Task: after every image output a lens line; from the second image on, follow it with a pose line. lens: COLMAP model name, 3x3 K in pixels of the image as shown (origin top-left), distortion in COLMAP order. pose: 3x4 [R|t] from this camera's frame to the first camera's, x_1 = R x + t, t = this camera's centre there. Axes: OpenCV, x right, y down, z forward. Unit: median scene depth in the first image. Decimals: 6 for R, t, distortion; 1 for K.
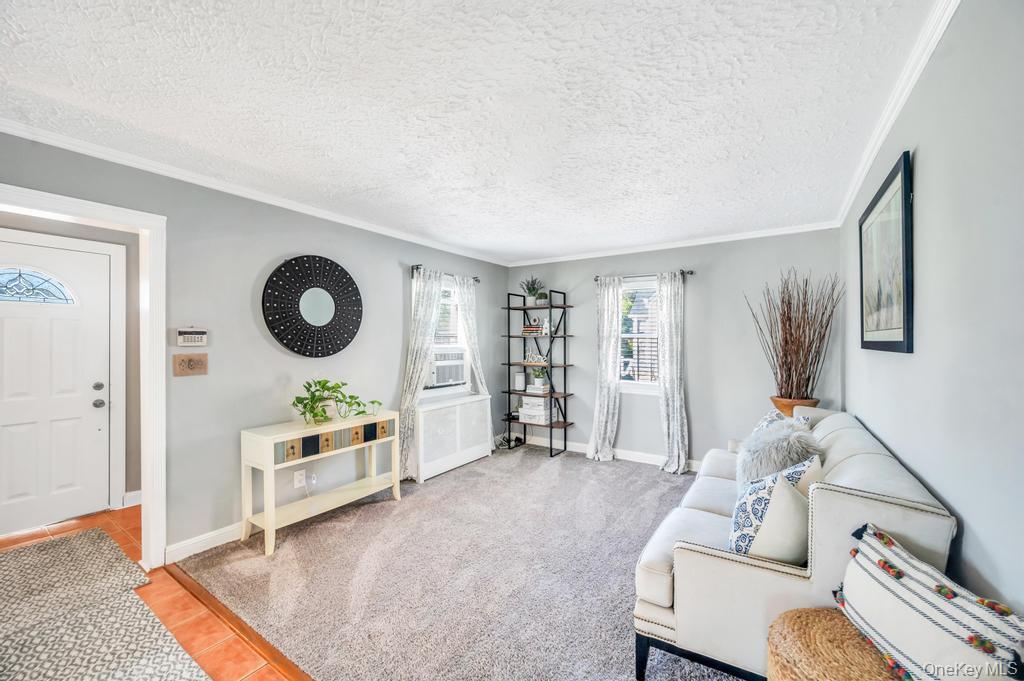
lens RADIAL K [[409.1, 0, 517.9], [0, 409.1, 342.8], [0, 0, 1]] dist [0.004568, -0.000148]
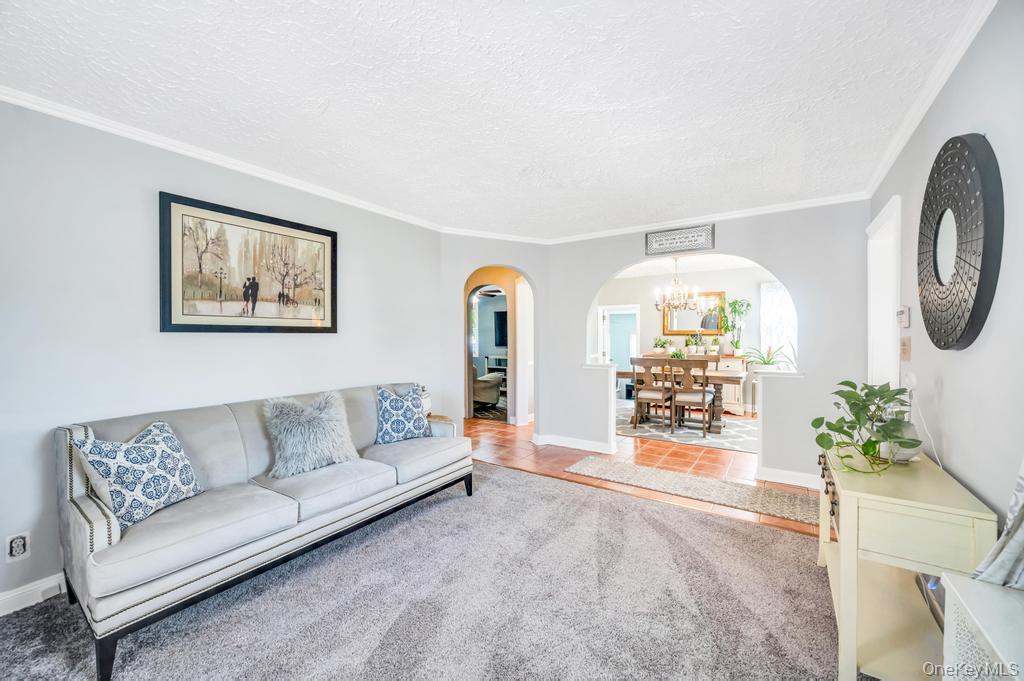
lens RADIAL K [[409.1, 0, 513.5], [0, 409.1, 337.5], [0, 0, 1]] dist [0.004568, -0.000148]
pose [[-0.999904, 0.000666, 0.013812, 0.021173], [0.000815, 0.999941, 0.010818, 0.010316], [-0.013804, 0.010828, -0.999846, 1.132412]]
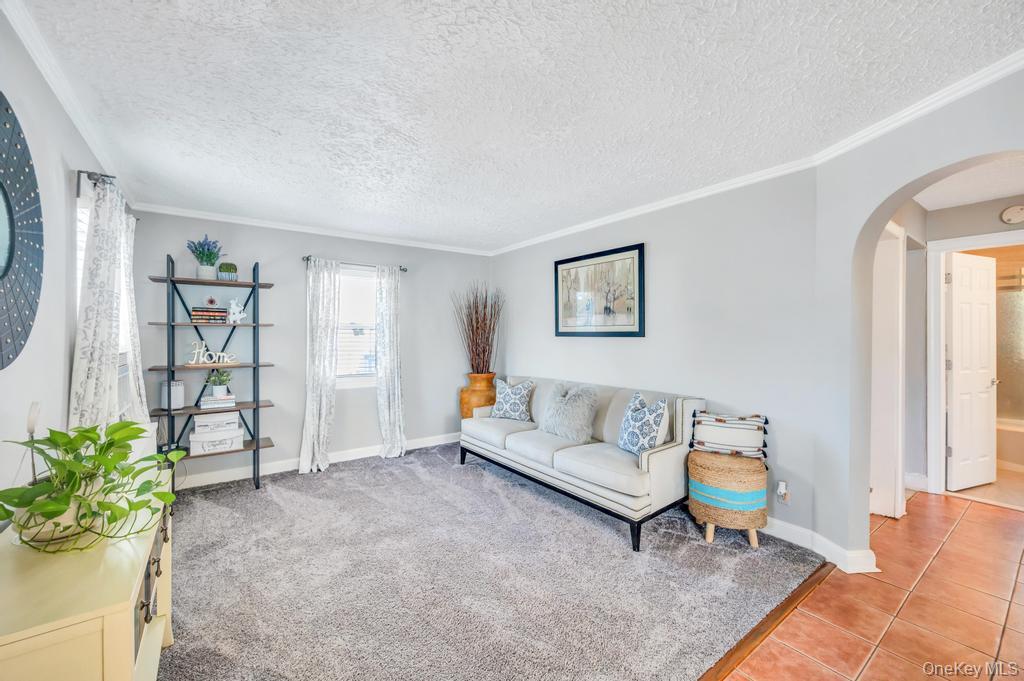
lens RADIAL K [[409.1, 0, 511.5], [0, 409.1, 335.6], [0, 0, 1]] dist [0.004568, -0.000148]
pose [[0.350684, -0.004062, 0.936485, -0.490800], [0.005428, 0.999983, 0.002305, 0.003765], [-0.936478, 0.004275, 0.350700, 0.340239]]
